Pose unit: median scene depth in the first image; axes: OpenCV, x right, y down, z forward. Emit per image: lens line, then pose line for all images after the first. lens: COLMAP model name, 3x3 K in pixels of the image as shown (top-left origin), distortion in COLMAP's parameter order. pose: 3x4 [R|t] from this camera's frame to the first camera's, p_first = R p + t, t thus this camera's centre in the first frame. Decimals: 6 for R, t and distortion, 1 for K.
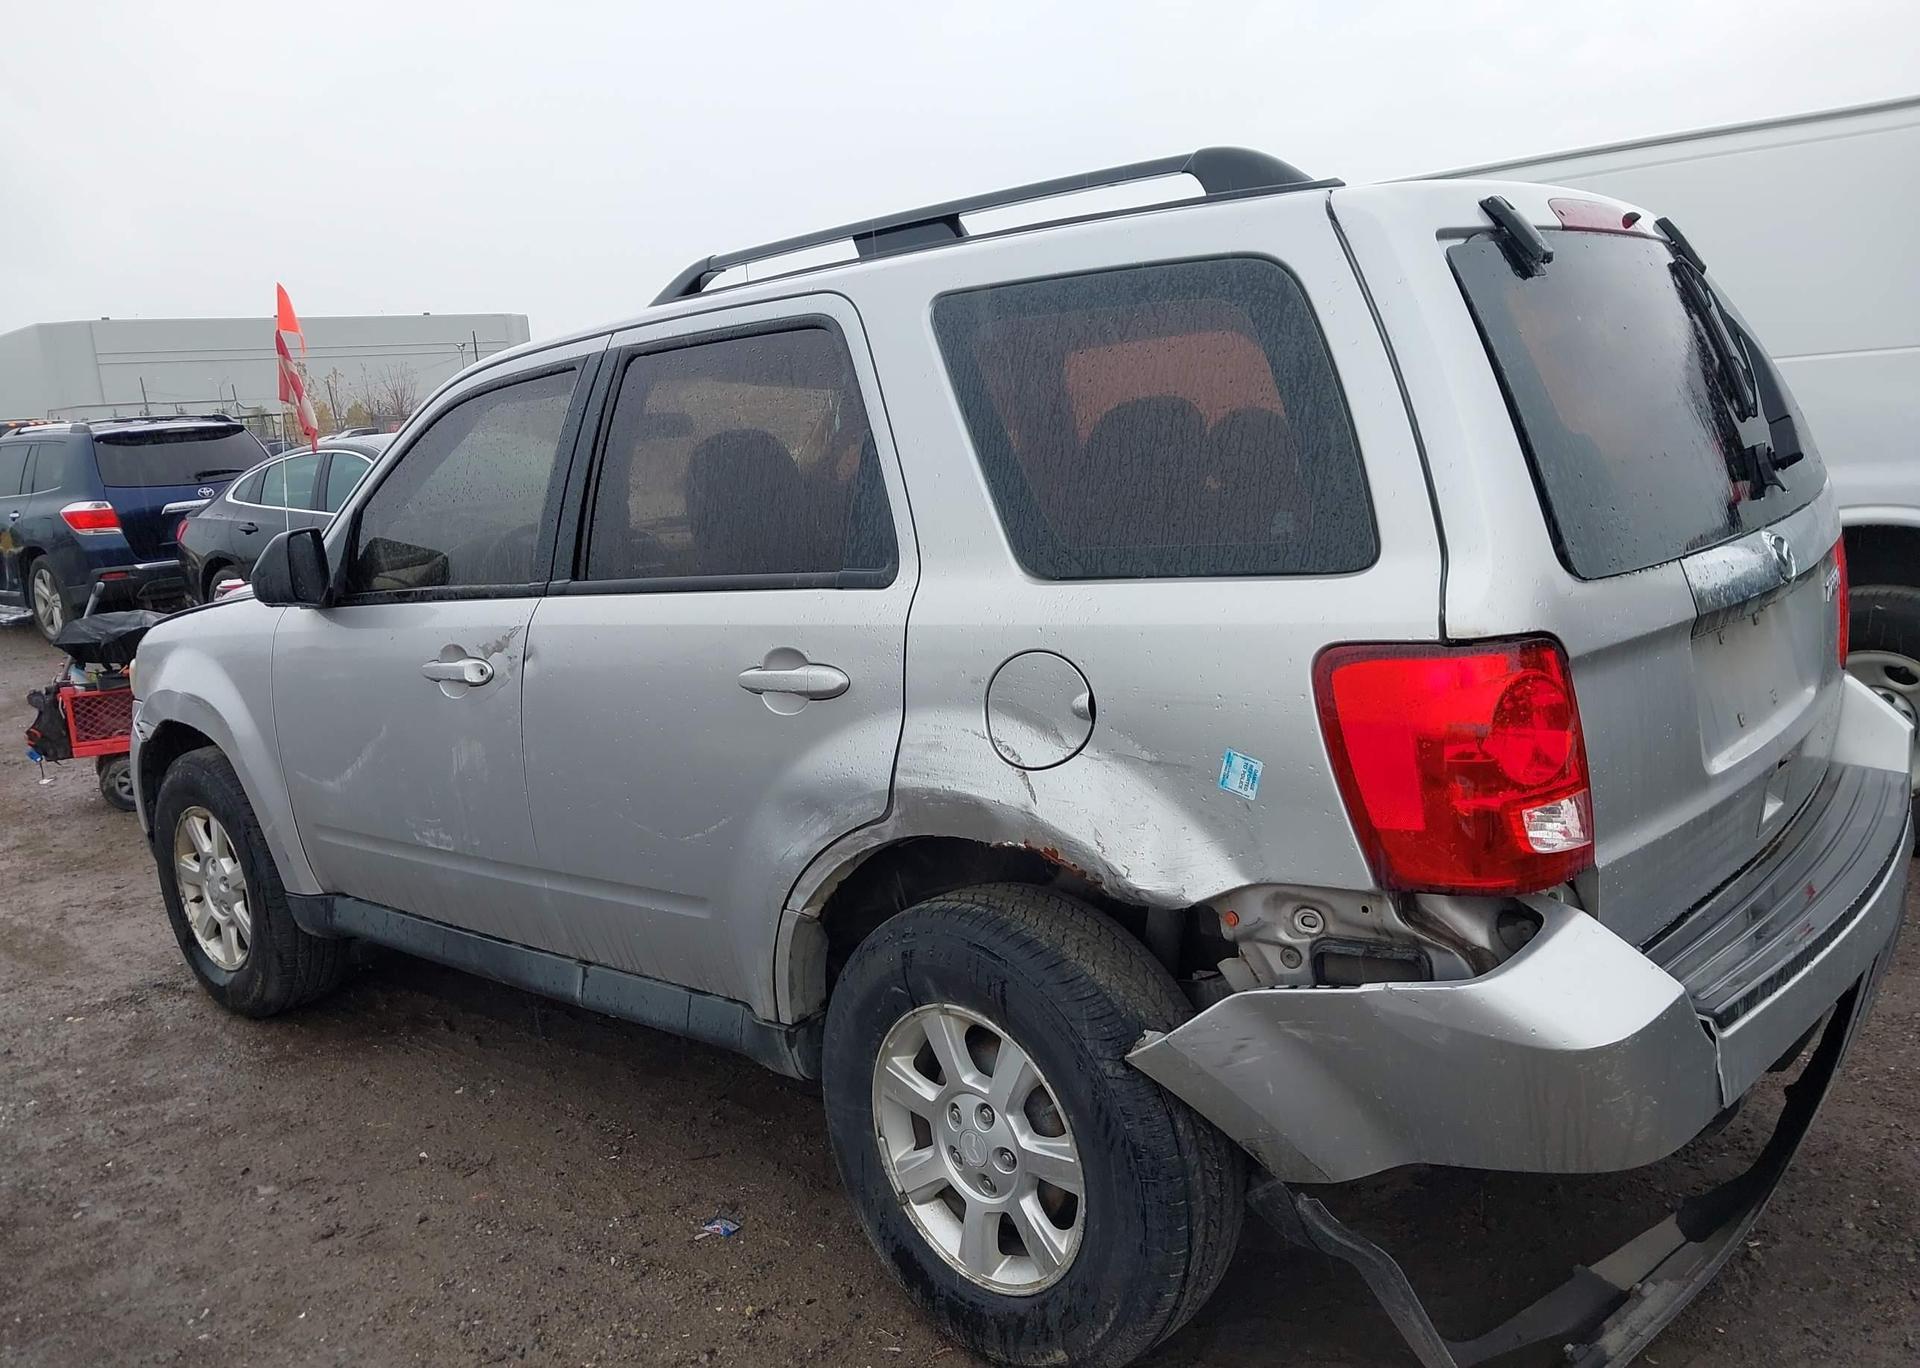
lens RADIAL K [[1500.9, 0, 950.4], [0, 1500.9, 727.3], [0, 0, 1]] dist [0.033640, -0.044932]
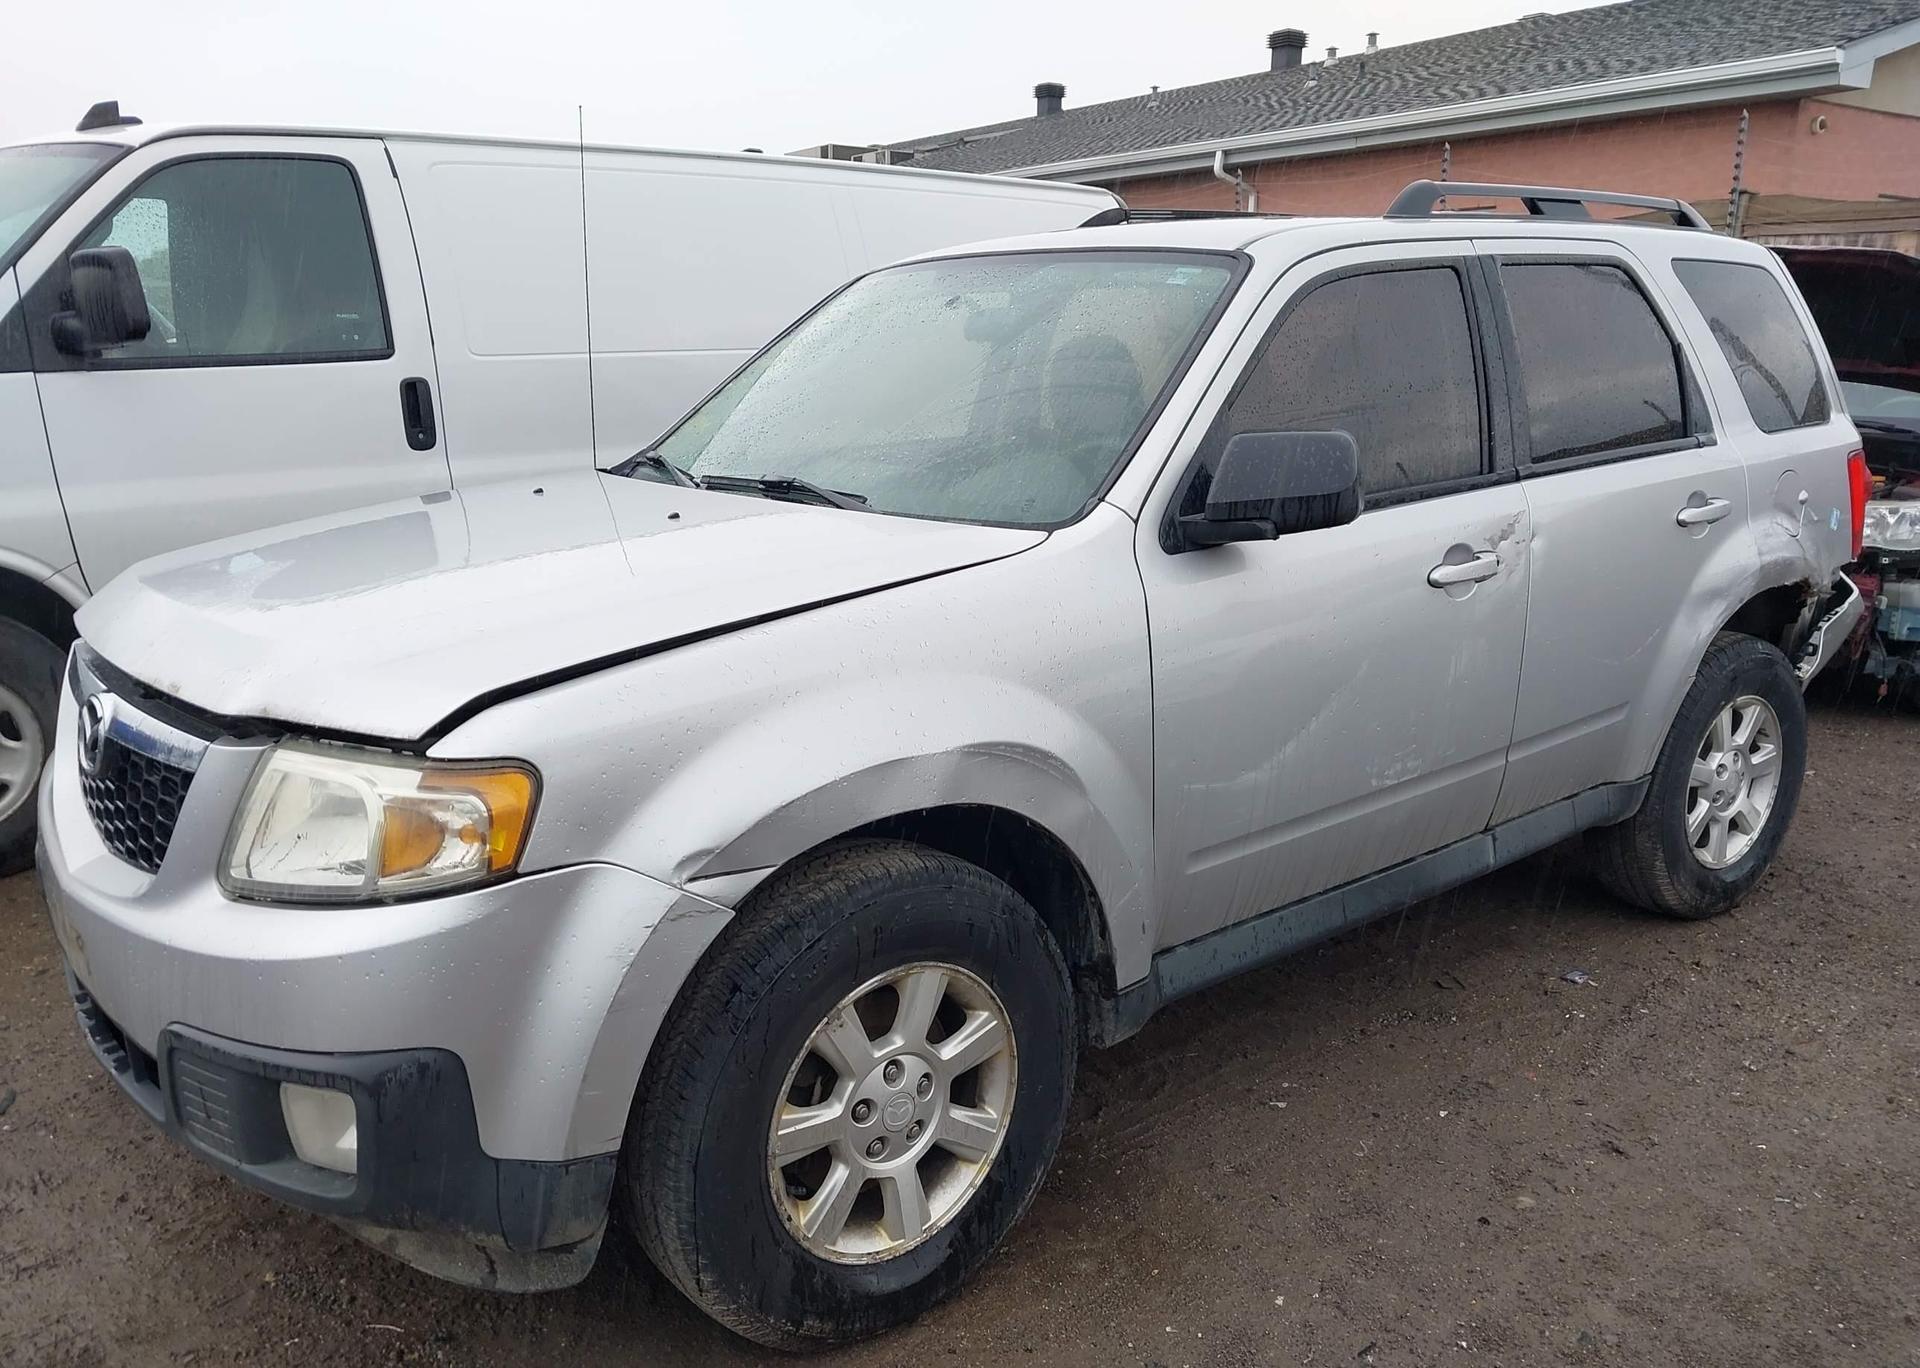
lens RADIAL K [[1500.9, 0, 995.6], [0, 1500.9, 694.8], [0, 0, 1]] dist [0.033640, -0.044932]
pose [[0.159938, -0.163692, 0.973460, -1.593225], [0.179761, 0.974495, 0.134331, -0.171982], [-0.970621, 0.153506, 0.185284, 1.357281]]
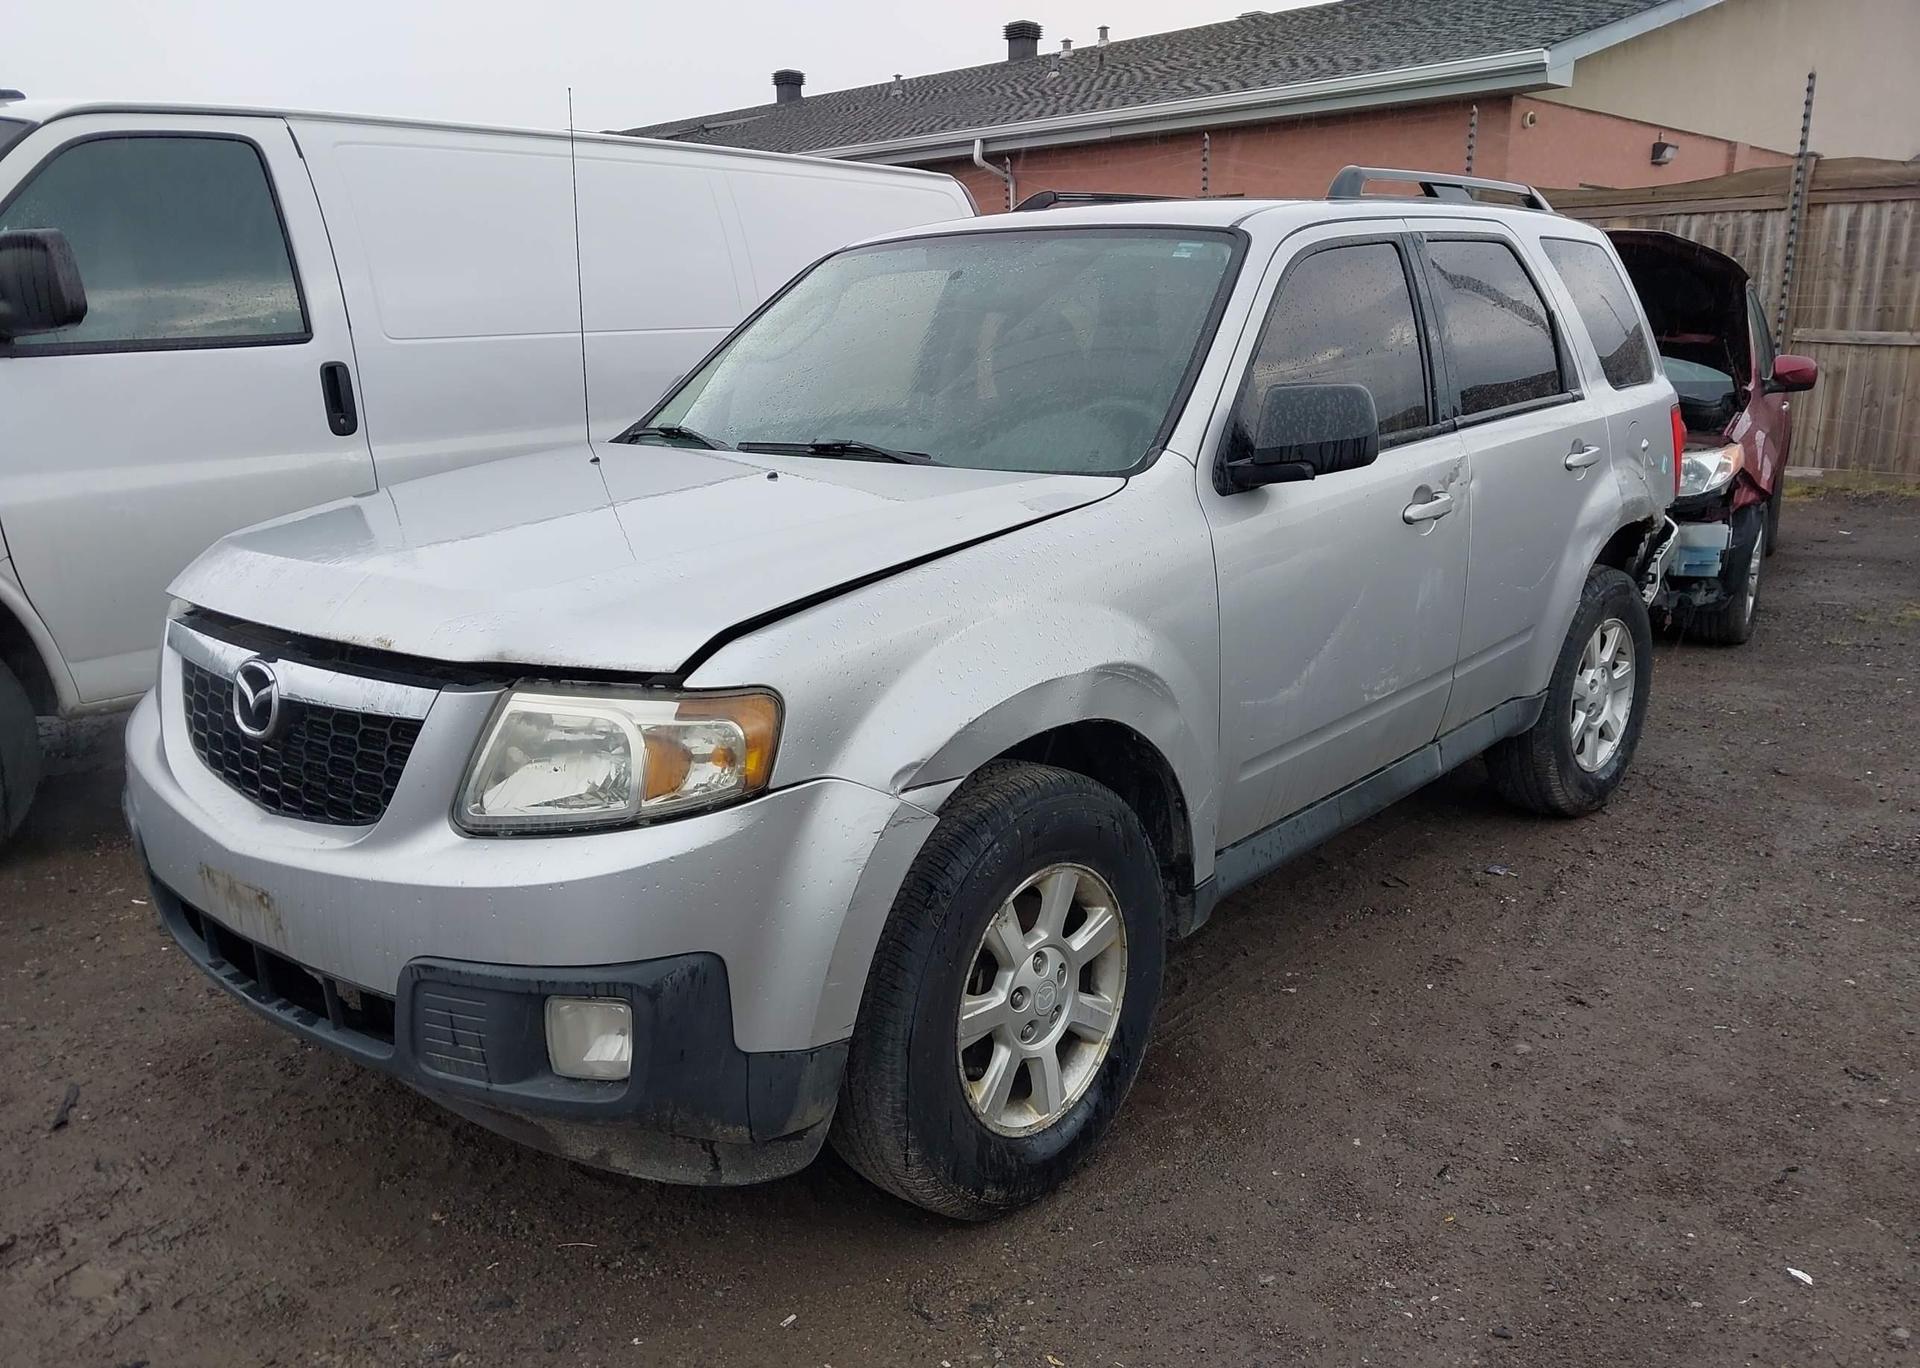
lens RADIAL K [[1500.9, 0, 993.3], [0, 1500.9, 694.8], [0, 0, 1]] dist [0.033640, -0.044932]
pose [[-0.012043, -0.174325, 0.984615, -1.714576], [0.204632, 0.963416, 0.173075, -0.193753], [-0.978765, 0.203568, 0.024070, 1.579914]]
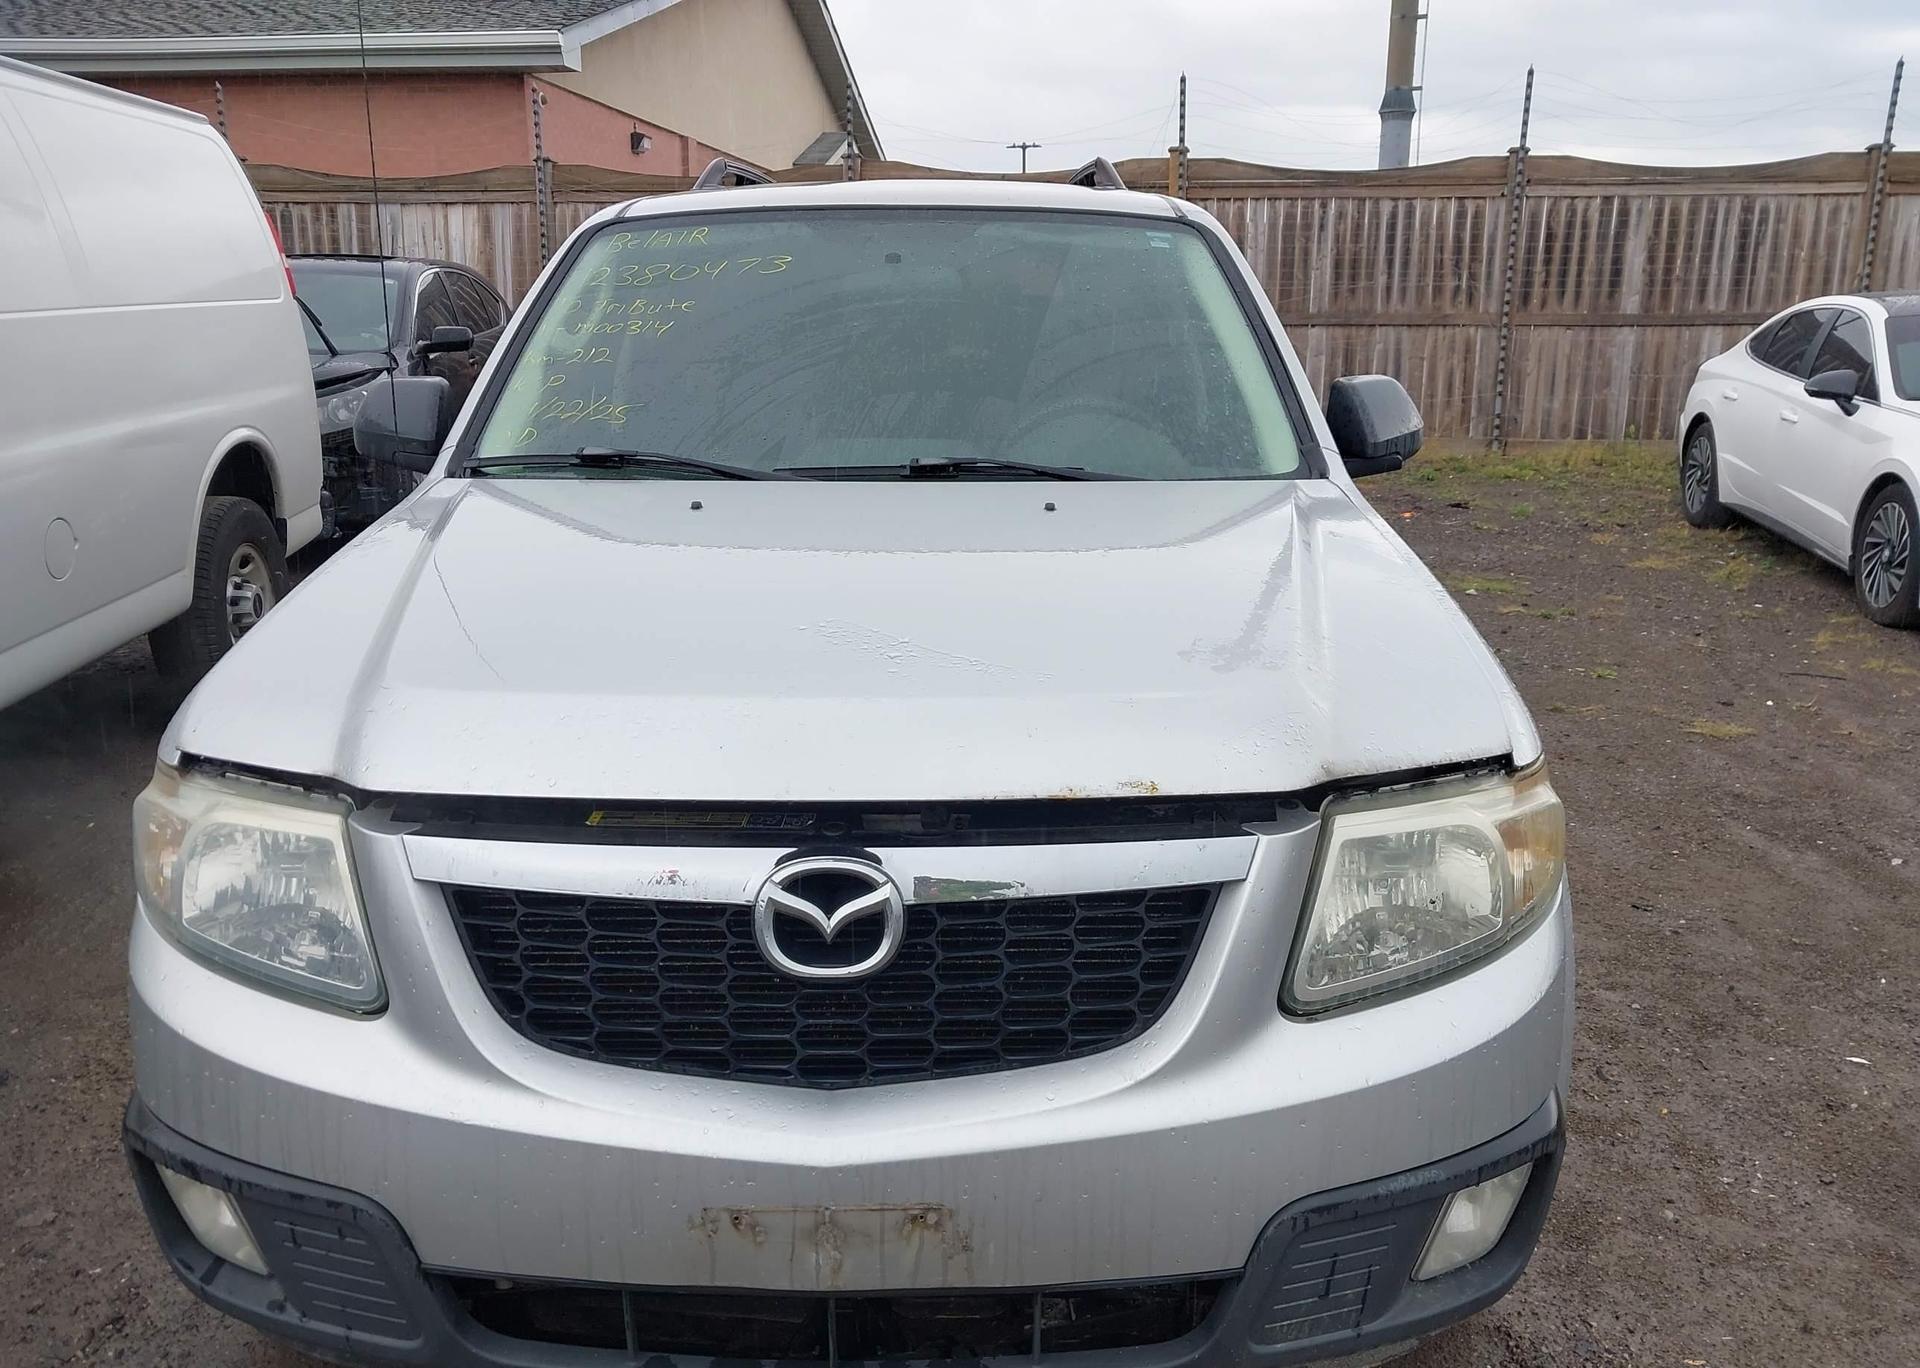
lens RADIAL K [[1500.9, 0, 960.3], [0, 1500.9, 676.2], [0, 0, 1]] dist [0.033640, -0.044932]
pose [[-0.642741, -0.123000, 0.756145, -1.276047], [0.191162, 0.930053, 0.313782, -0.380771], [-0.741850, 0.346226, -0.574270, 2.292226]]
